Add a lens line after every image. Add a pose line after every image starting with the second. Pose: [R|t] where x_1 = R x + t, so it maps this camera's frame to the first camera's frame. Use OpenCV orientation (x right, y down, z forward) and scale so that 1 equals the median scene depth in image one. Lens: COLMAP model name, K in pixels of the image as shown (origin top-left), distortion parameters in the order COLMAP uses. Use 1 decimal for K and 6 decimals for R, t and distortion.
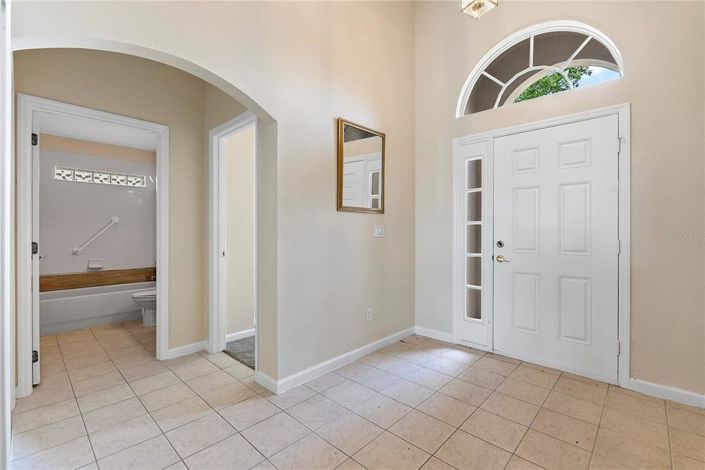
lens RADIAL K [[314.2, 0, 353.3], [0, 314.2, 232.2], [0, 0, 1]] dist [0.001100, -0.000210]
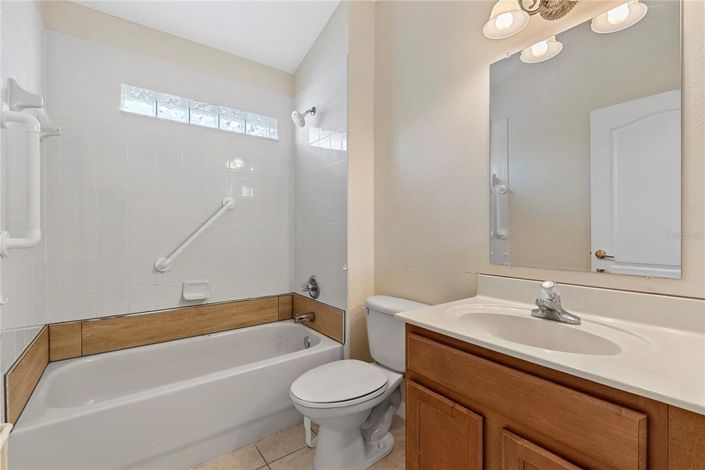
lens RADIAL K [[314.2, 0, 351.9], [0, 314.2, 235.4], [0, 0, 1]] dist [0.001100, -0.000210]
pose [[0.984673, -0.002660, -0.174393, -0.497267], [0.003838, 0.999972, 0.006416, 0.011910], [0.174371, -0.006987, 0.984655, 0.564301]]
